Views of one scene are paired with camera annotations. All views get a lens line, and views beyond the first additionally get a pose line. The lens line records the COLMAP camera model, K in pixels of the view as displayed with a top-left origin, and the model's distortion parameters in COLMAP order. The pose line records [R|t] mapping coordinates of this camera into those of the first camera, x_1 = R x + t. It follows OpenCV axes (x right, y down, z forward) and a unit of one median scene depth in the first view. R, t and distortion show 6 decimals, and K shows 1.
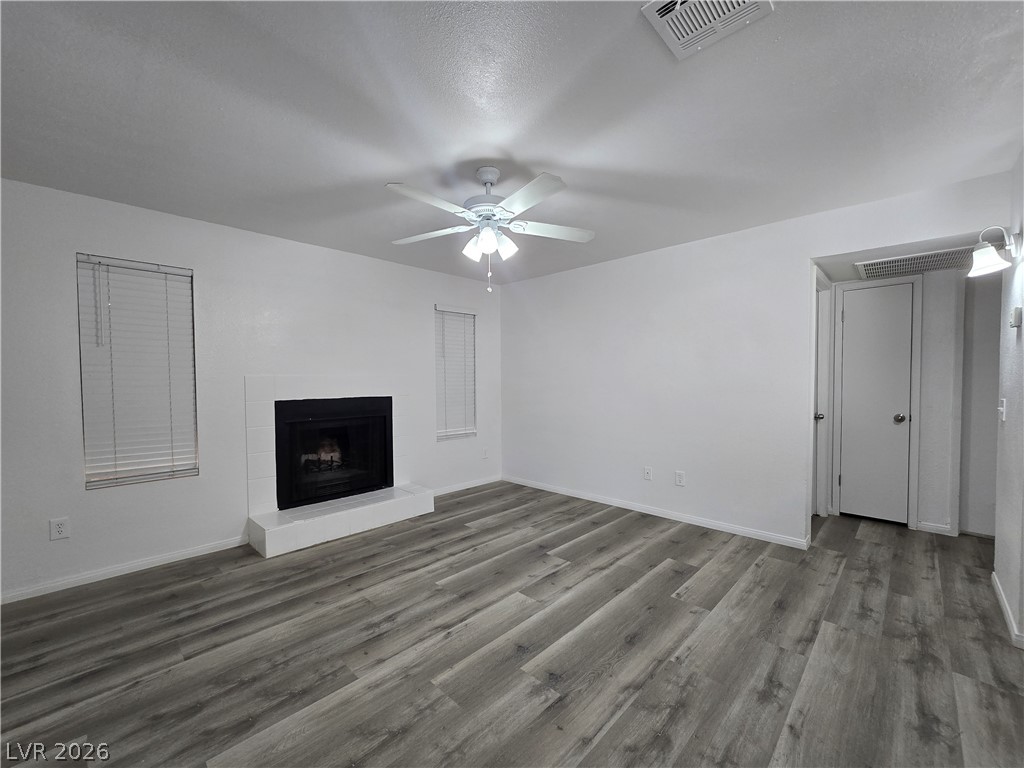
lens RADIAL K [[420.3, 0, 521.3], [0, 420.3, 387.1], [0, 0, 1]] dist [-0.001979, 0.000296]
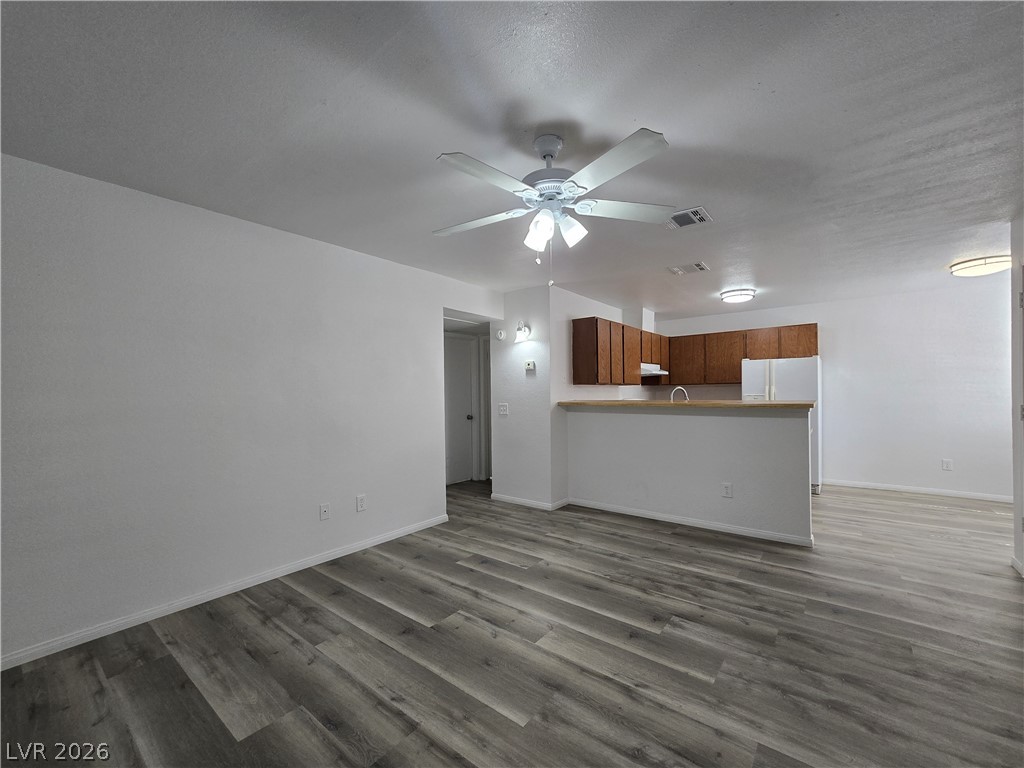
lens RADIAL K [[420.3, 0, 514.4], [0, 420.3, 392.9], [0, 0, 1]] dist [-0.001979, 0.000296]
pose [[-0.089792, 0.007938, 0.995929, -0.834361], [0.033901, 0.999413, -0.004909, -0.011339], [-0.995383, 0.033322, -0.090008, 1.083171]]
